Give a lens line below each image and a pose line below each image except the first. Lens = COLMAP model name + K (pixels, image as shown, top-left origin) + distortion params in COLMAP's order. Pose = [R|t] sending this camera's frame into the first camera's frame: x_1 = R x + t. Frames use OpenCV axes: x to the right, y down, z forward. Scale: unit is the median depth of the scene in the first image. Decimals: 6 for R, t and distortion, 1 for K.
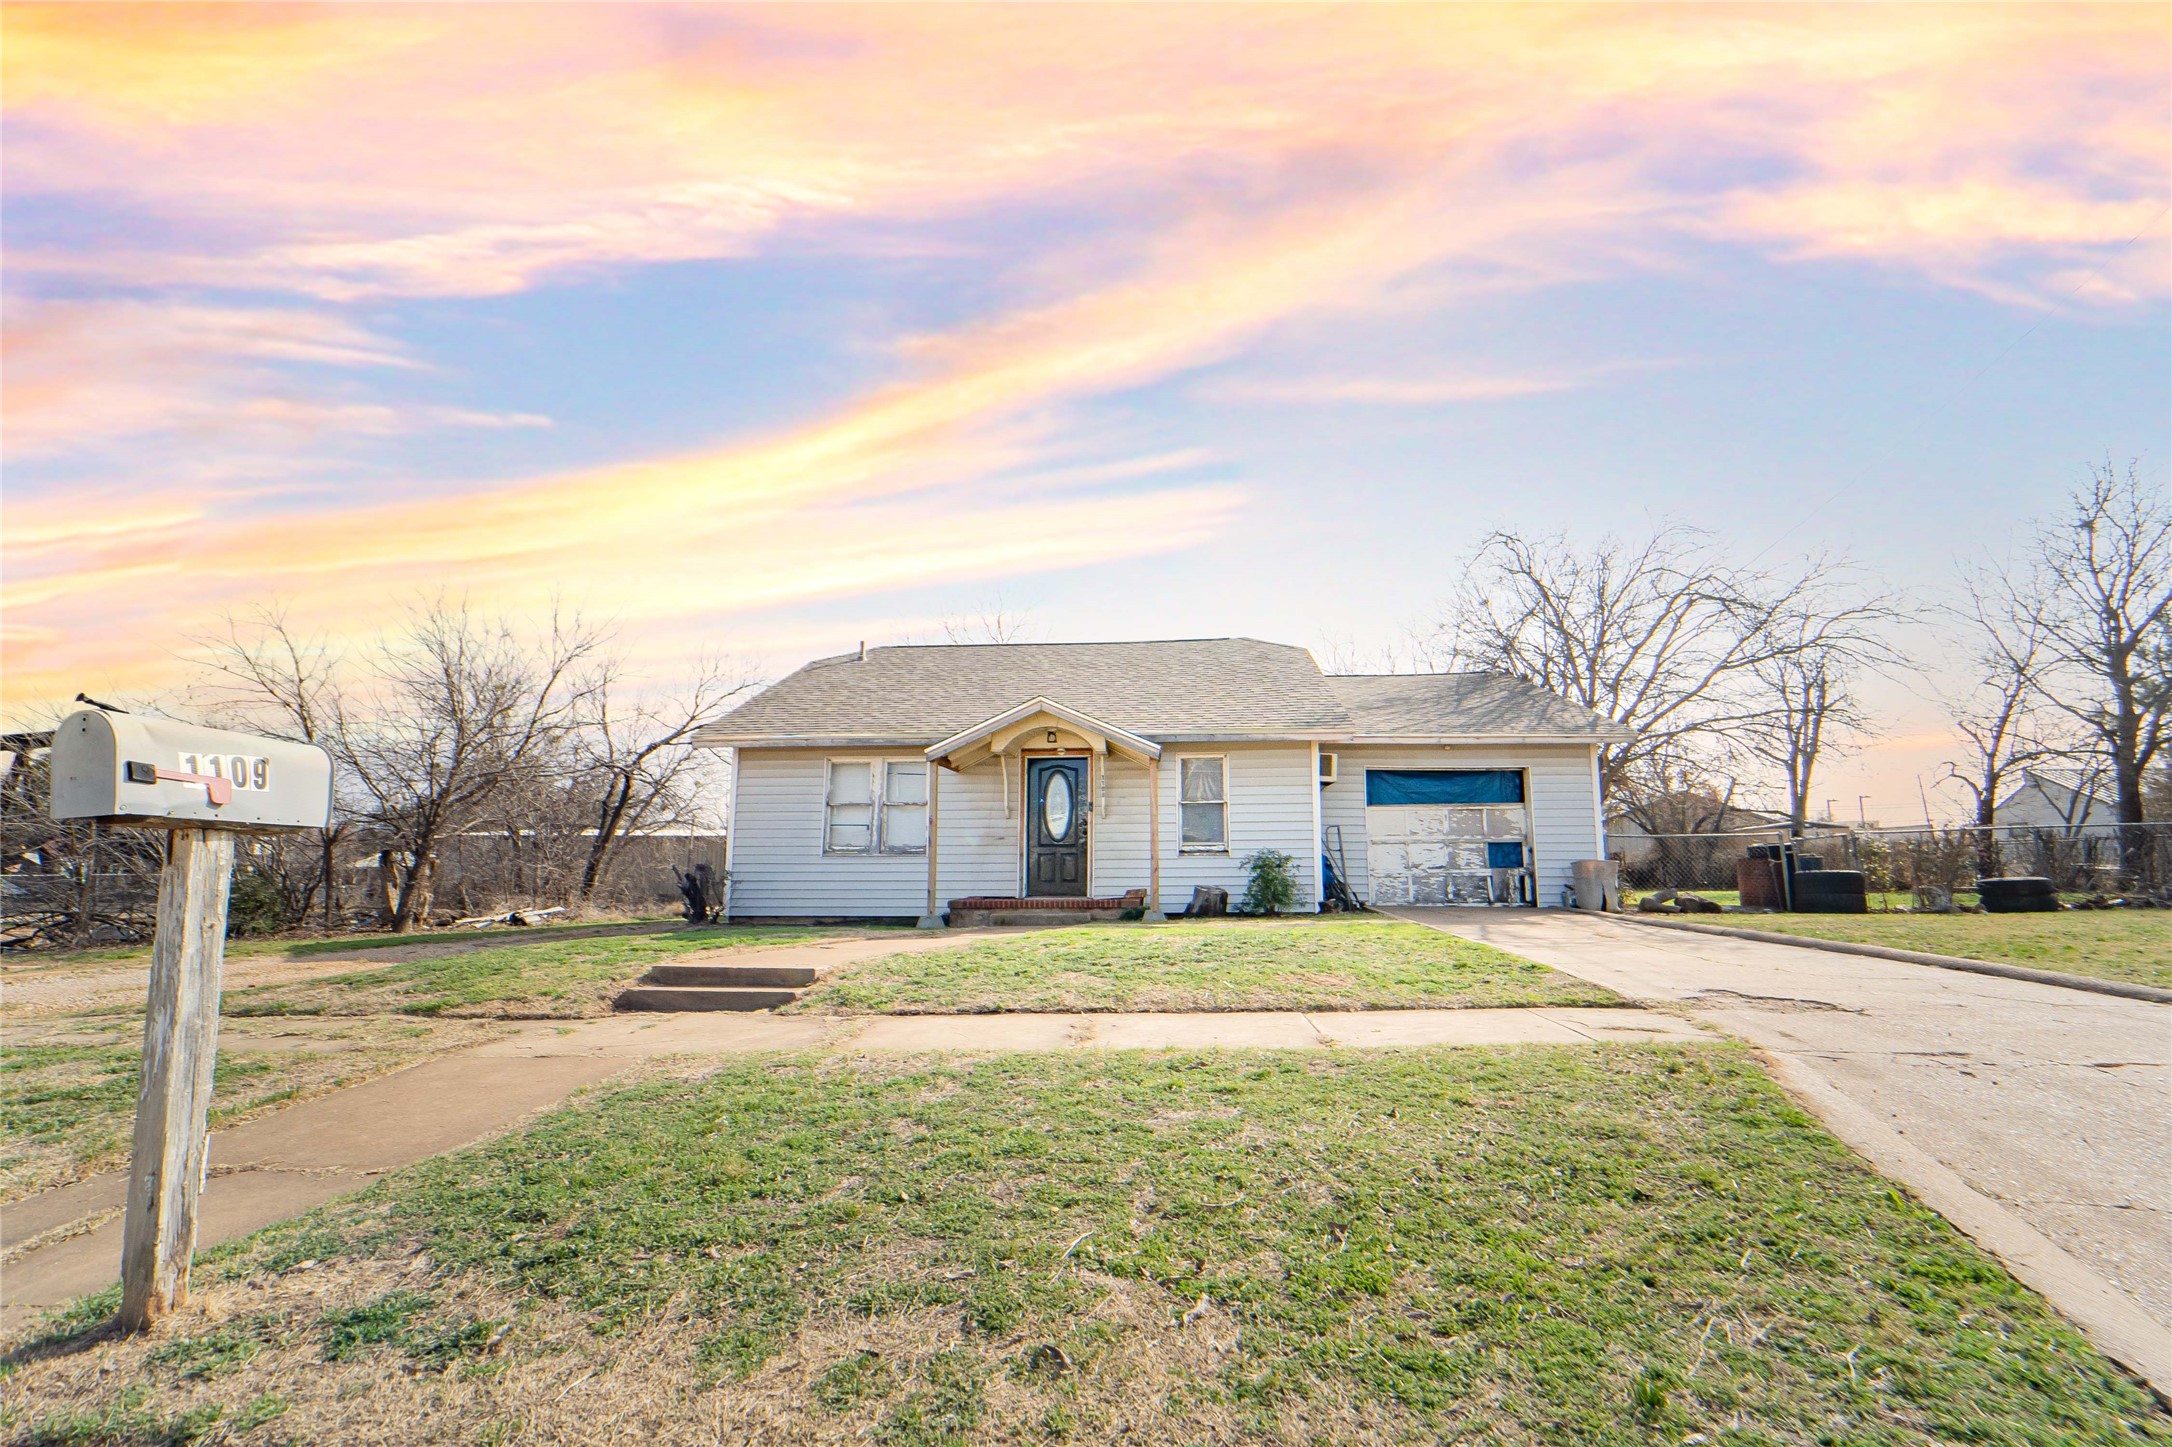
lens RADIAL K [[889.5, 0, 1093.1], [0, 889.5, 746.6], [0, 0, 1]] dist [-0.021771, 0.000067]
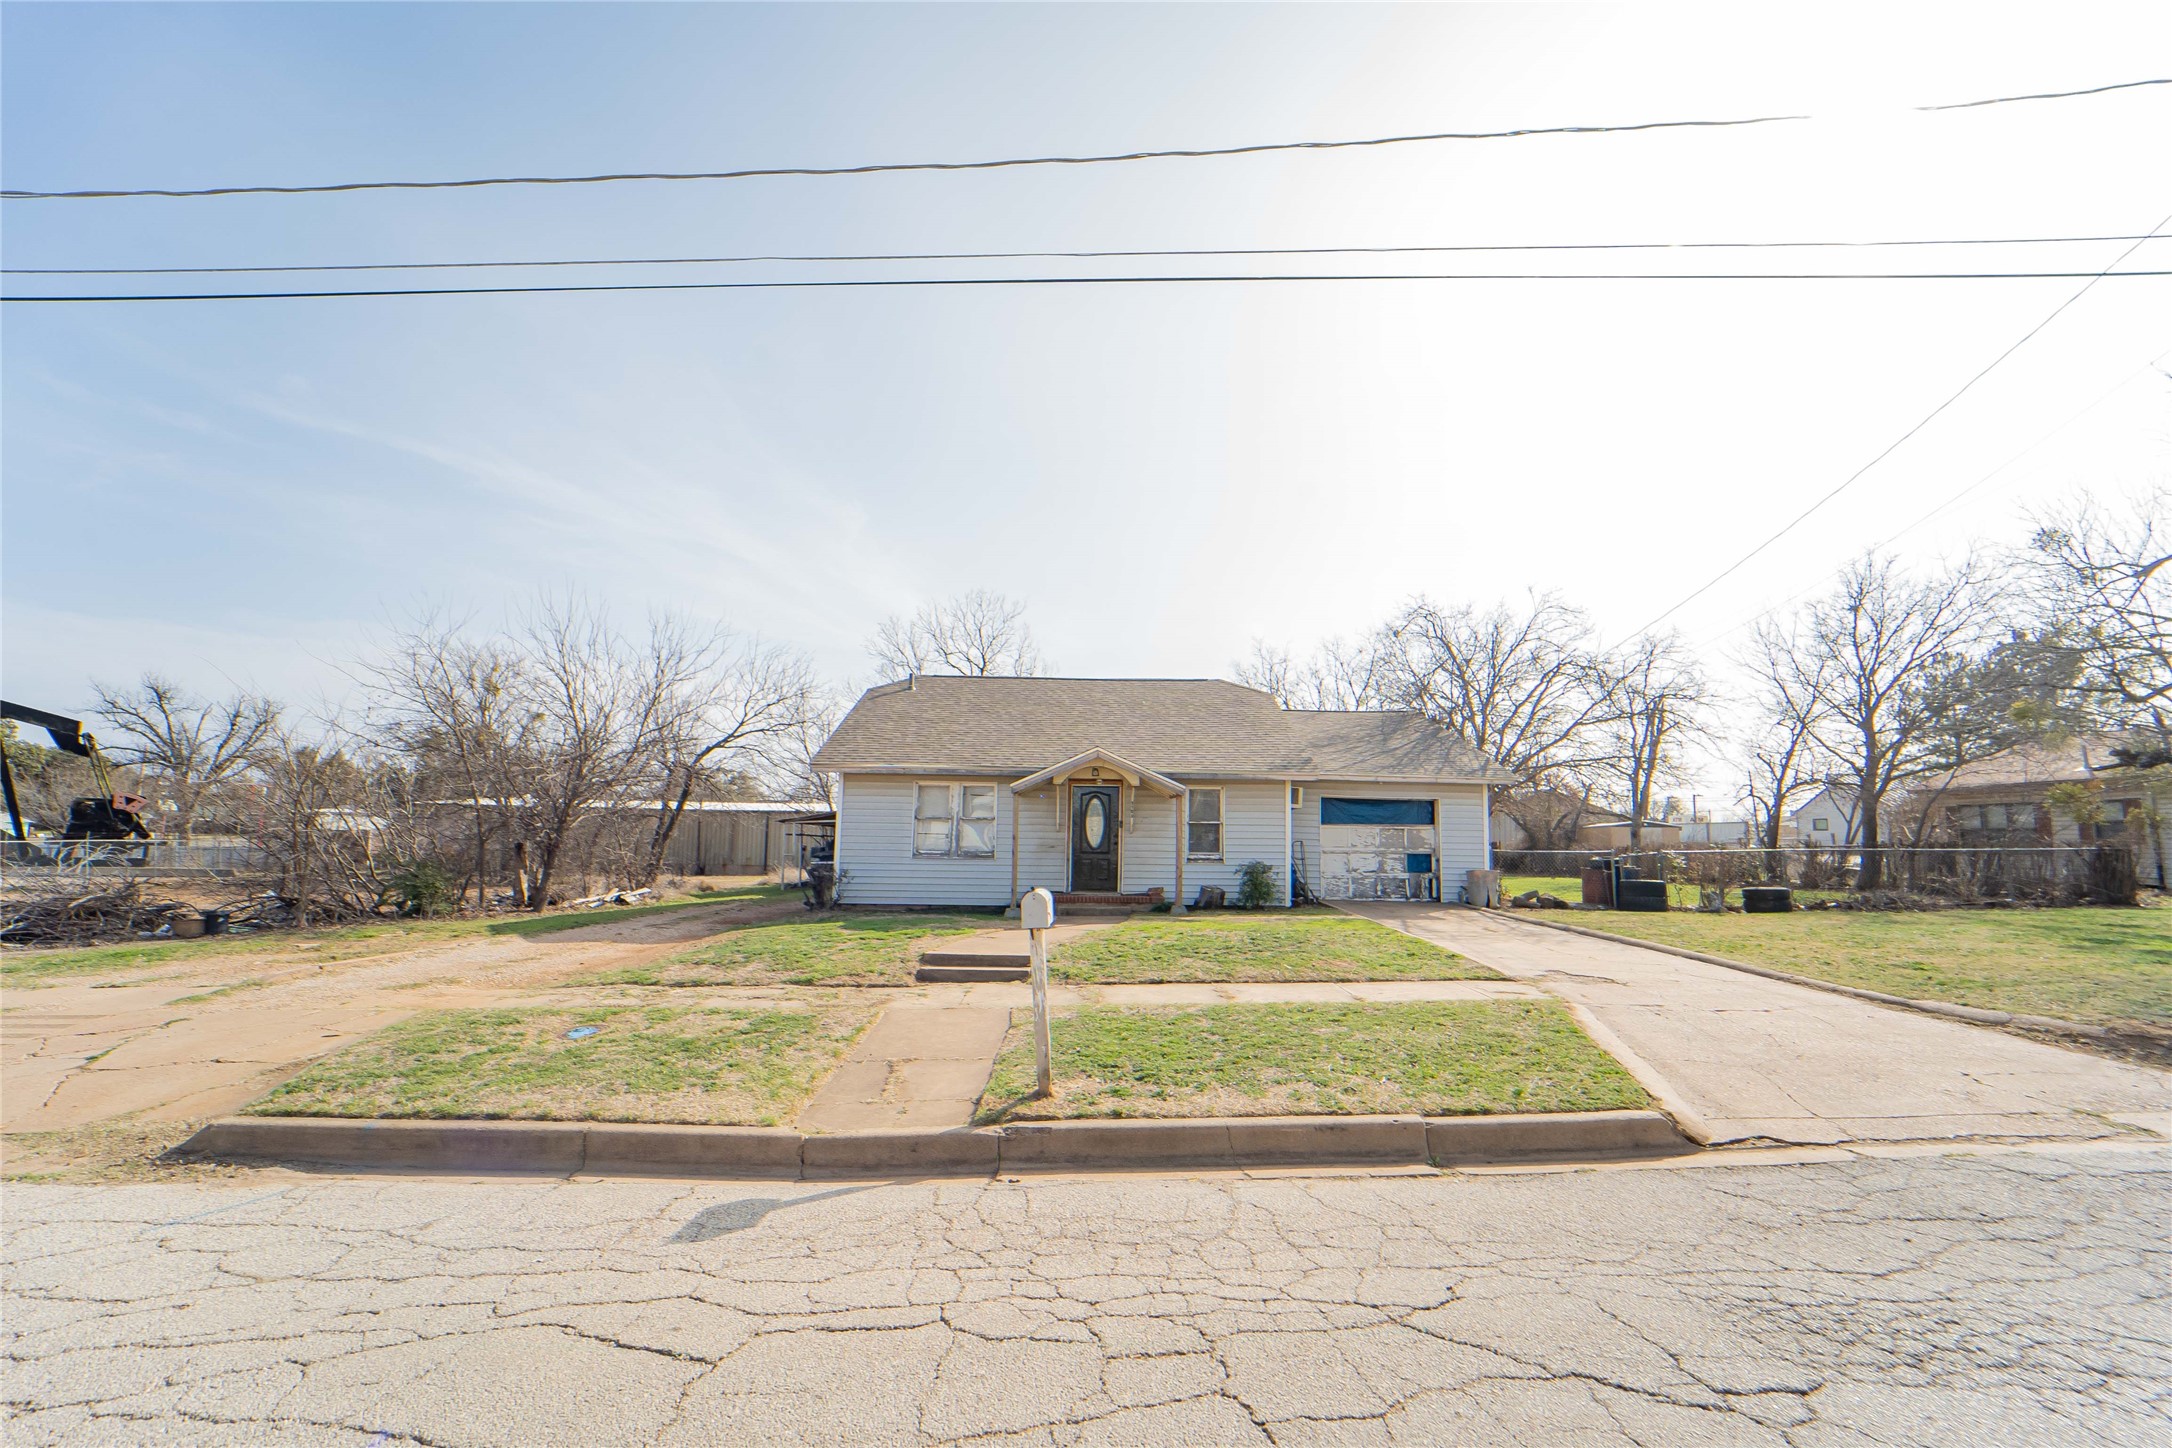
lens RADIAL K [[864.2, 0, 1085.5], [0, 864.2, 745.7], [0, 0, 1]] dist [-0.020635, -0.000013]
pose [[0.995489, 0.026067, 0.091225, -0.190903], [-0.029139, 0.999047, 0.032501, -0.097077], [-0.090291, -0.035013, 0.995300, -0.294964]]
